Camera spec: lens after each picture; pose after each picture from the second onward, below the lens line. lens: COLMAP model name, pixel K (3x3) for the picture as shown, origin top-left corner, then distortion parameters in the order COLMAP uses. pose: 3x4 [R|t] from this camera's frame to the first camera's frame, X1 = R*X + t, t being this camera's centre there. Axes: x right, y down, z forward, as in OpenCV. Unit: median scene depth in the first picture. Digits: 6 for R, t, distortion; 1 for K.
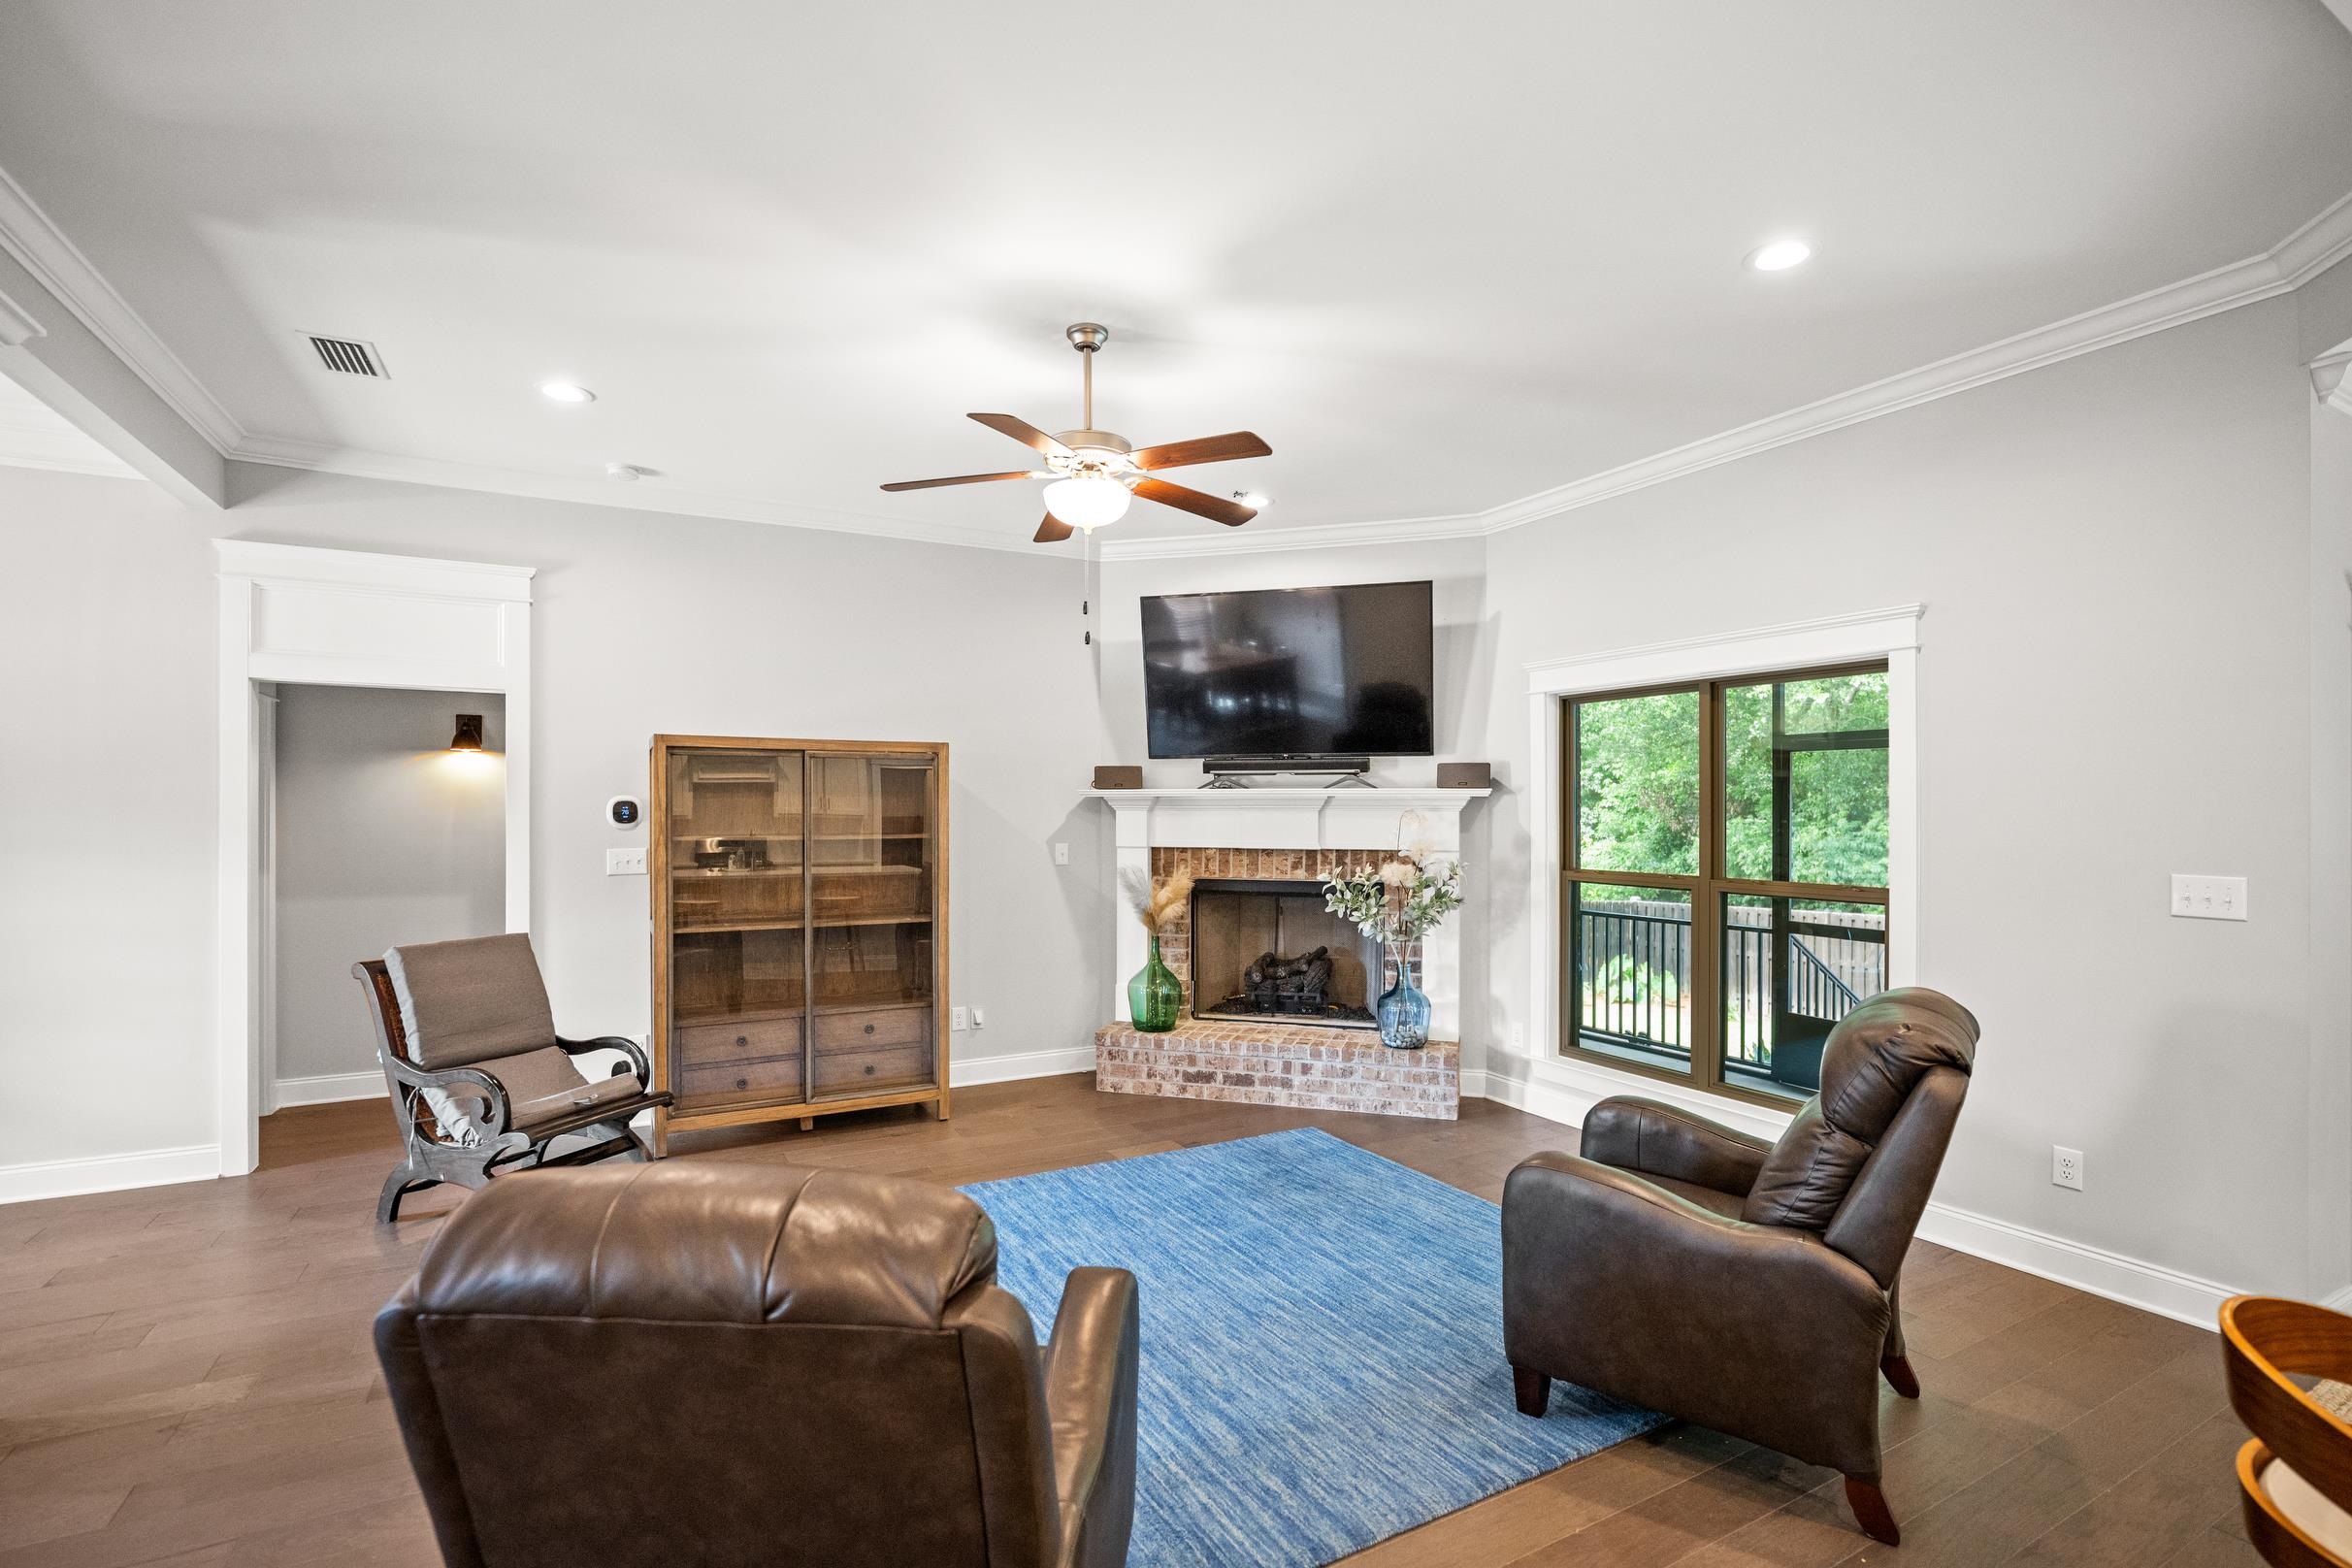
lens RADIAL K [[1073.0, 0, 1169.8], [0, 1073.0, 811.0], [0, 0, 1]] dist [-0.015660, -0.000456]
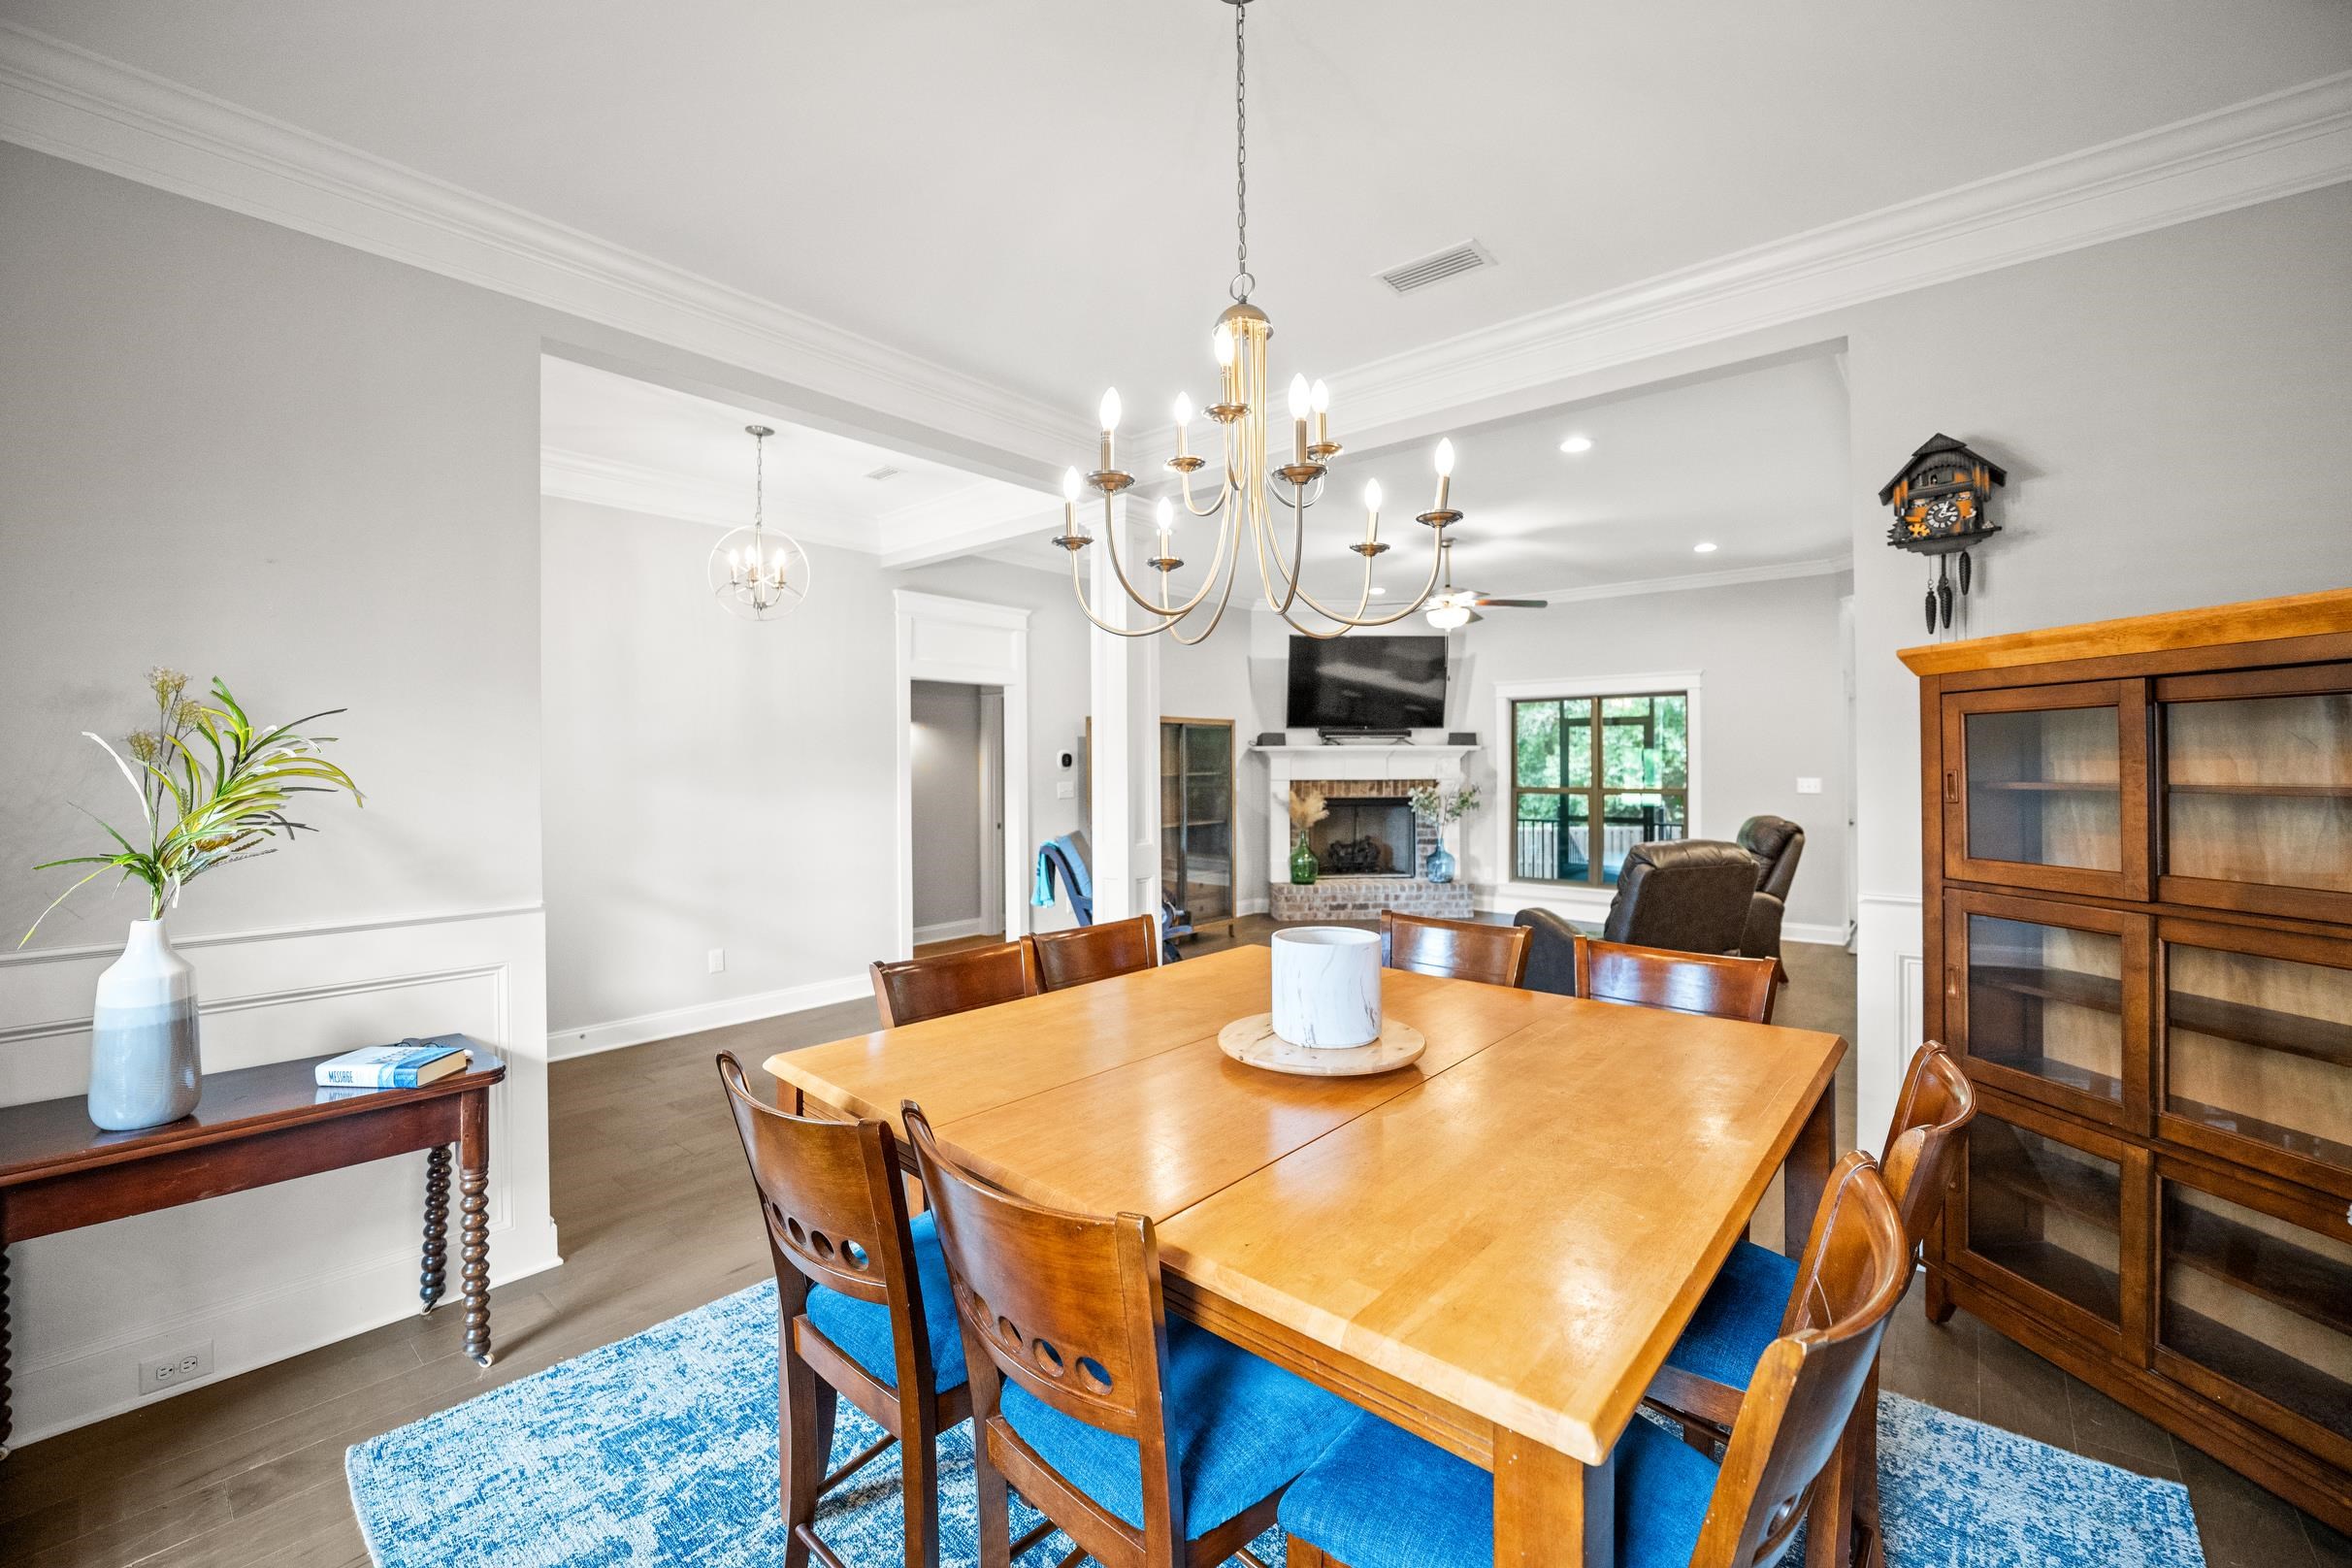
lens RADIAL K [[953.9, 0, 1167.6], [0, 953.9, 767.3], [0, 0, 1]] dist [-0.023256, 0.000069]
pose [[0.932760, -0.007059, 0.360429, -0.843254], [0.005848, 0.999973, 0.004451, 0.006139], [-0.360451, -0.002044, 0.932776, -0.396328]]
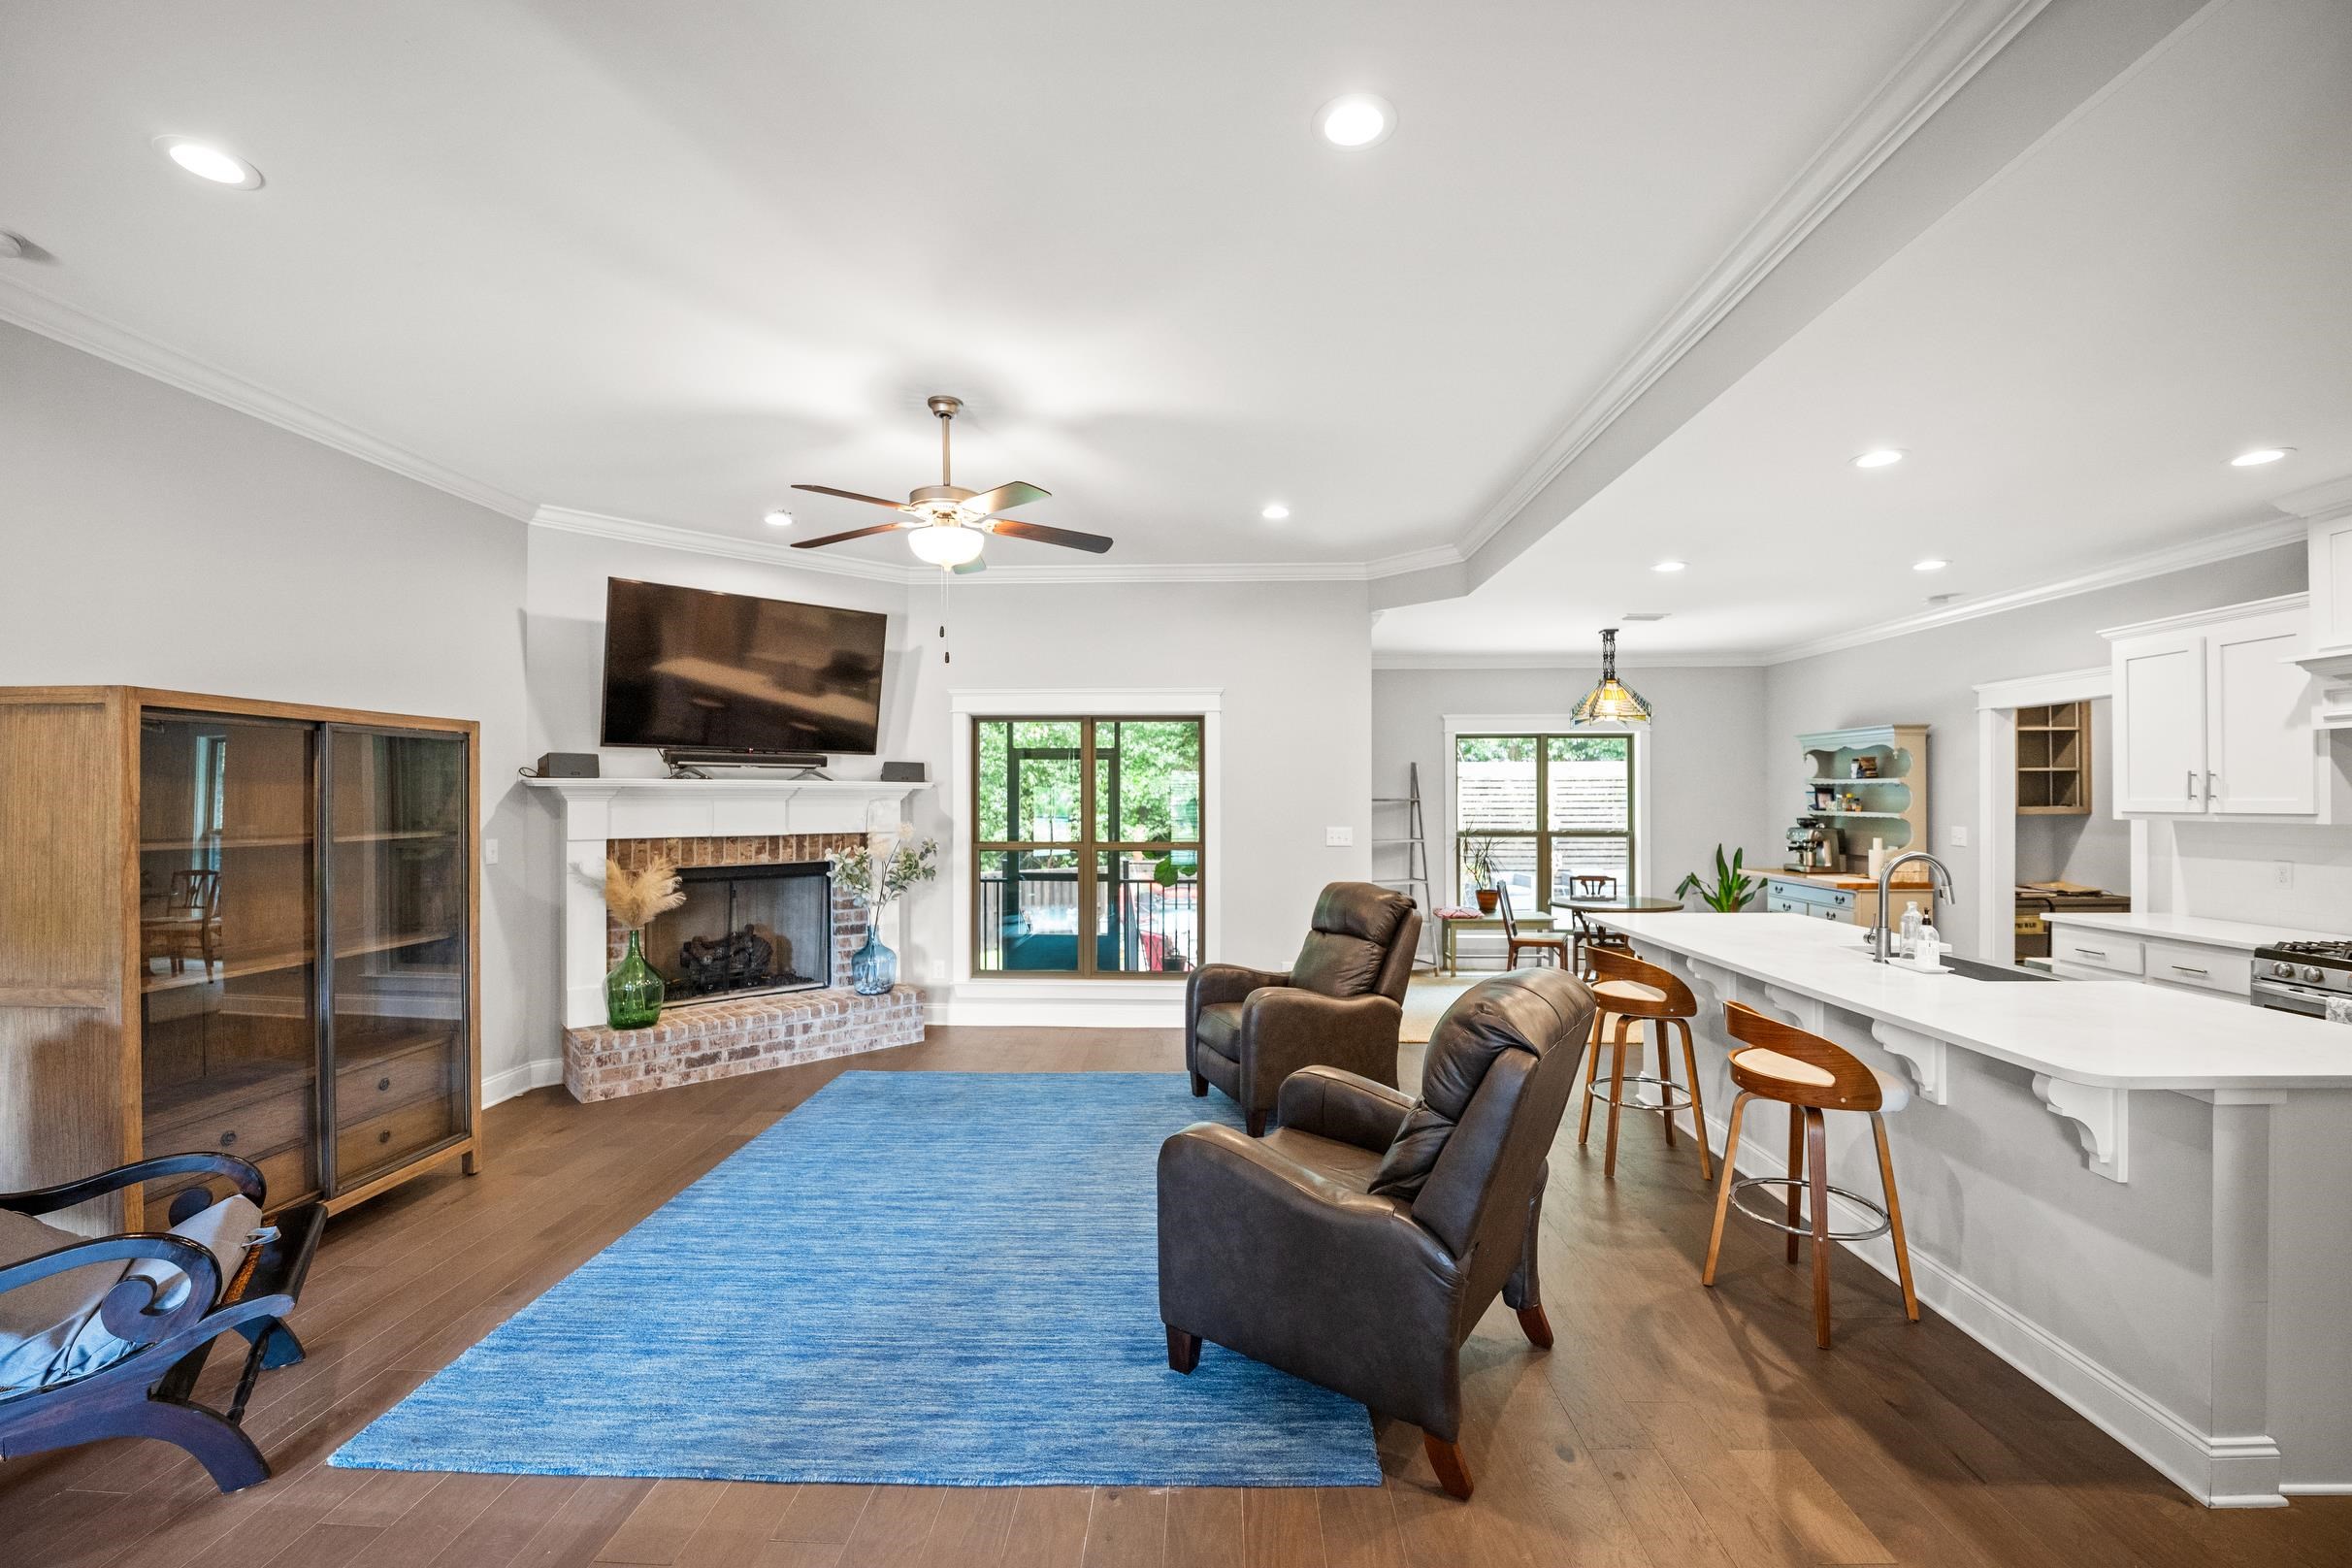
lens RADIAL K [[958.4, 0, 1184.3], [0, 958.4, 792.5], [0, 0, 1]] dist [-0.022607, 0.000126]
pose [[0.502926, 0.003118, 0.864324, -0.551330], [0.002460, 0.999984, -0.005039, -0.002720], [-0.864326, 0.004660, 0.502910, 0.147218]]
